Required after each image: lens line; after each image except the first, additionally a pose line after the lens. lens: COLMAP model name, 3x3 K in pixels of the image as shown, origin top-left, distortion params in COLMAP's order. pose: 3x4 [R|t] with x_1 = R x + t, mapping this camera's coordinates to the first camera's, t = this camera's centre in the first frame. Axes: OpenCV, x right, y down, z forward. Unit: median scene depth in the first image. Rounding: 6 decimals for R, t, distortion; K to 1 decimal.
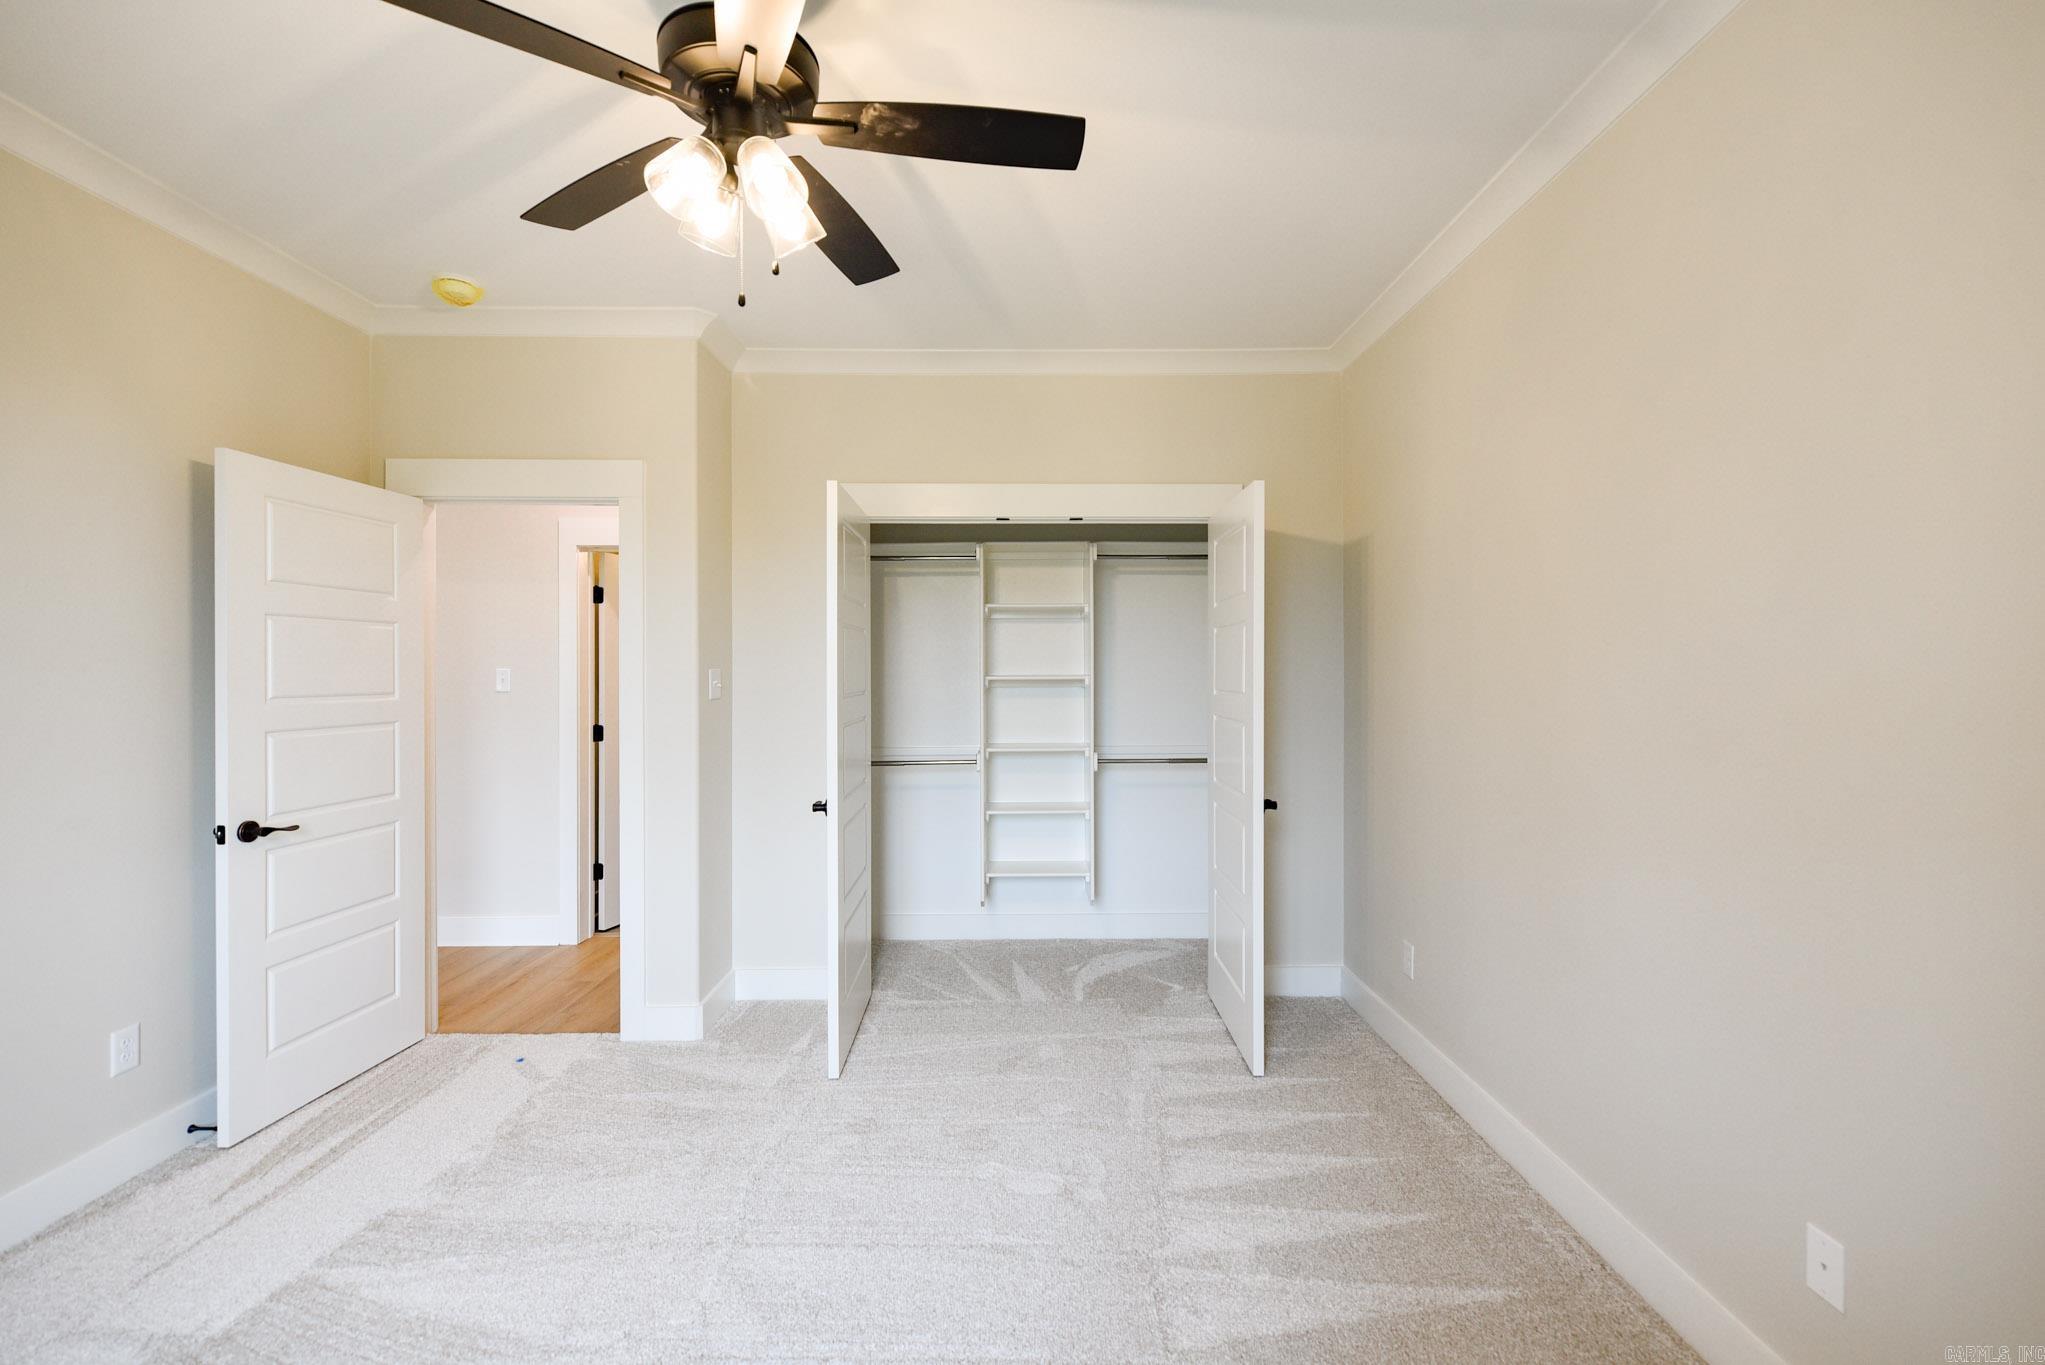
lens RADIAL K [[860.5, 0, 1025.5], [0, 860.5, 678.5], [0, 0, 1]] dist [0.001634, -0.002190]
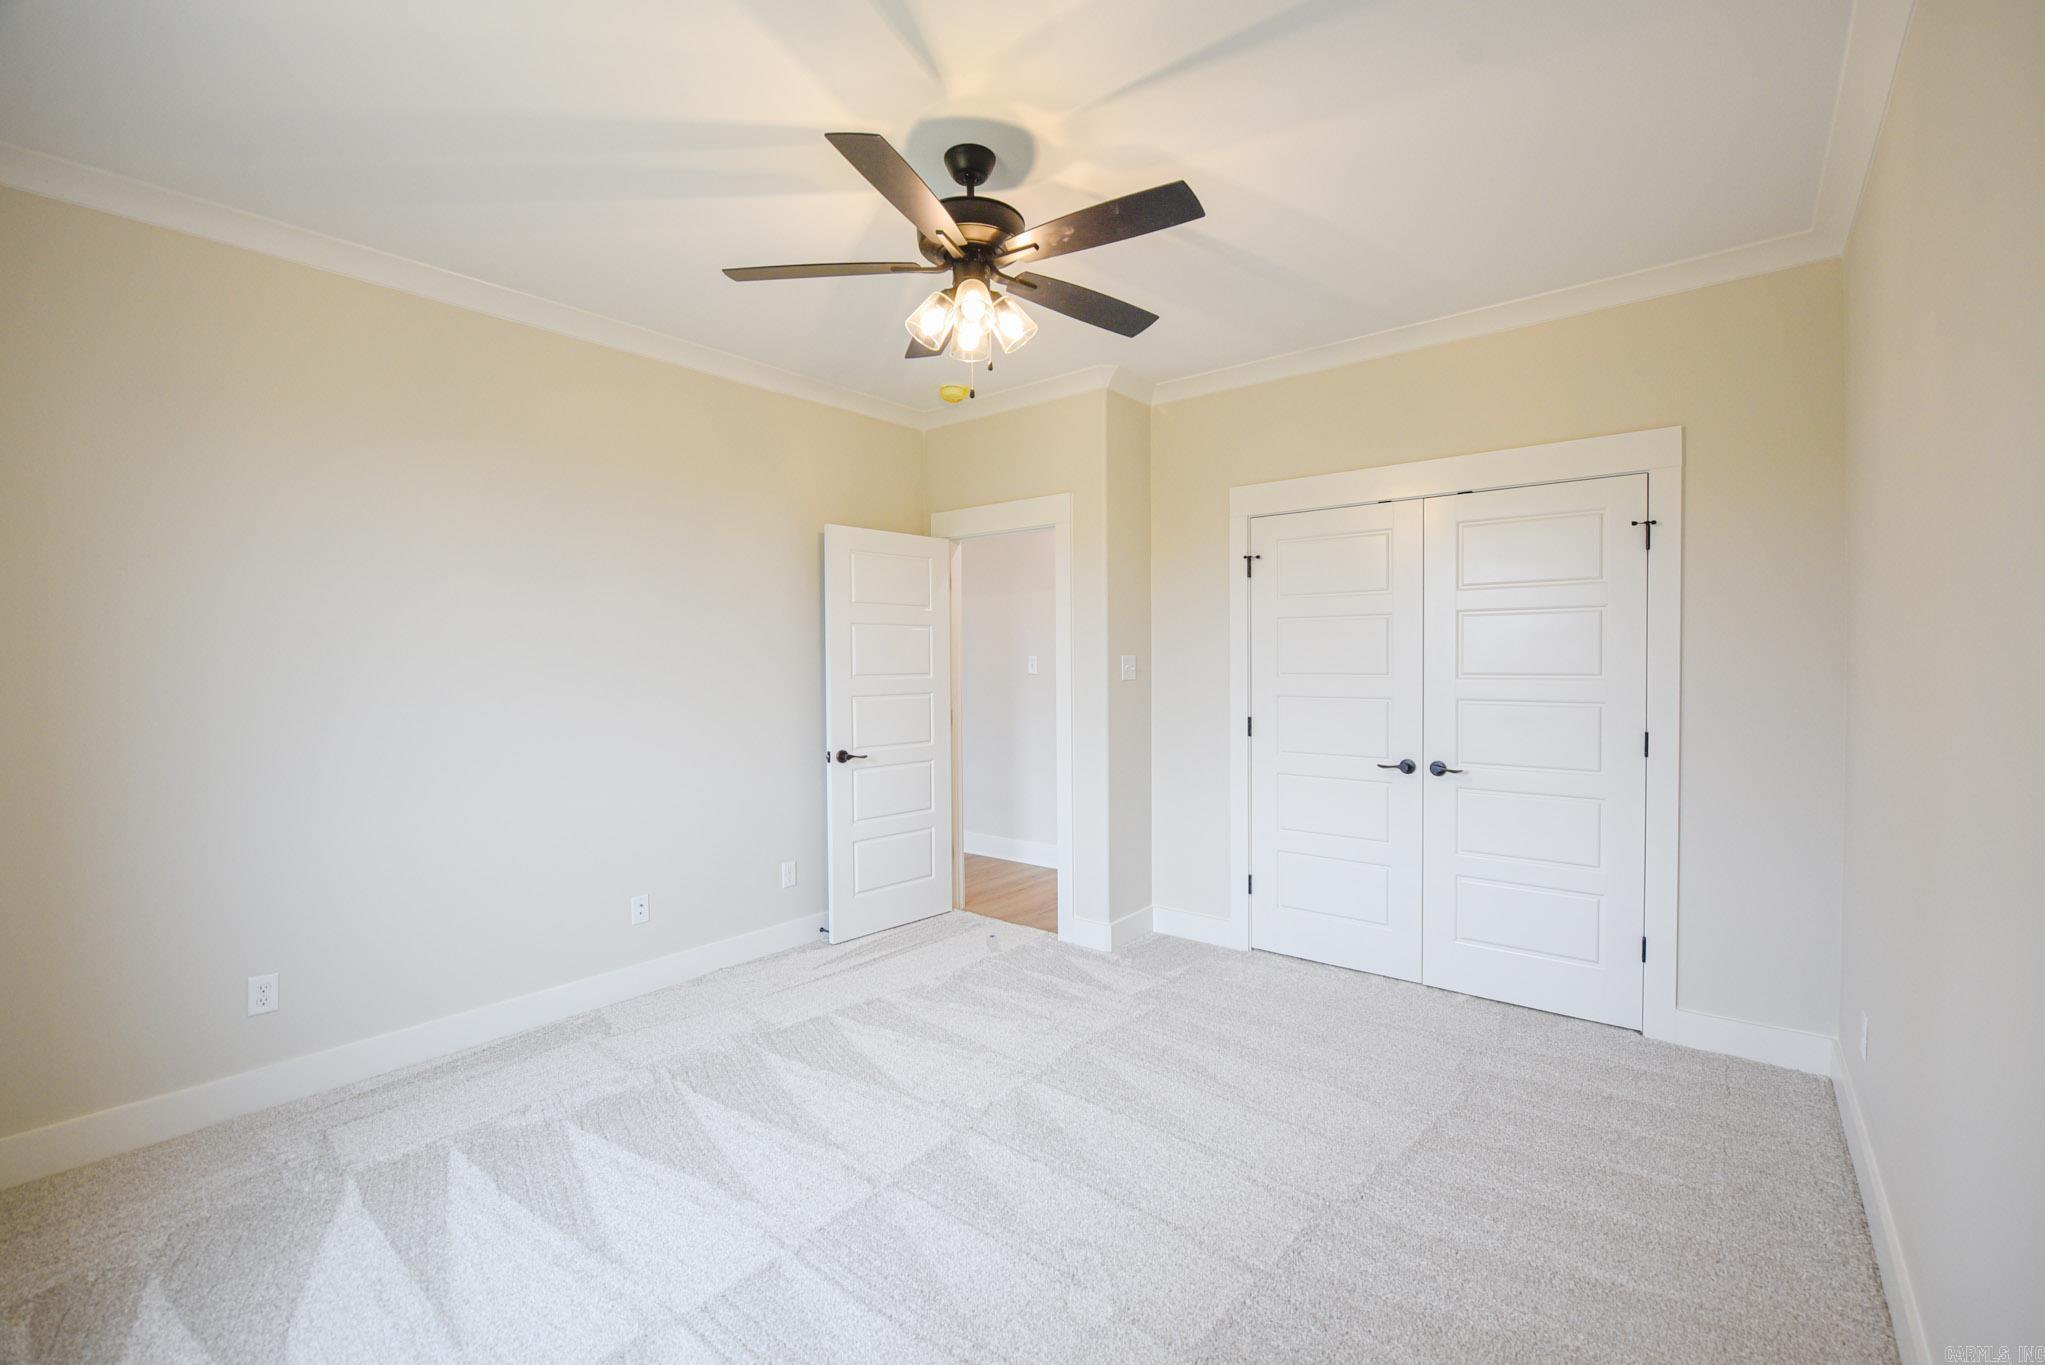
lens RADIAL K [[860.5, 0, 1053.5], [0, 860.5, 681.5], [0, 0, 1]] dist [0.001634, -0.002190]
pose [[0.775712, 0.009140, -0.631021, 0.387431], [0.001768, 0.999860, 0.016656, 0.007094], [0.631085, -0.014036, 0.775587, -0.016015]]
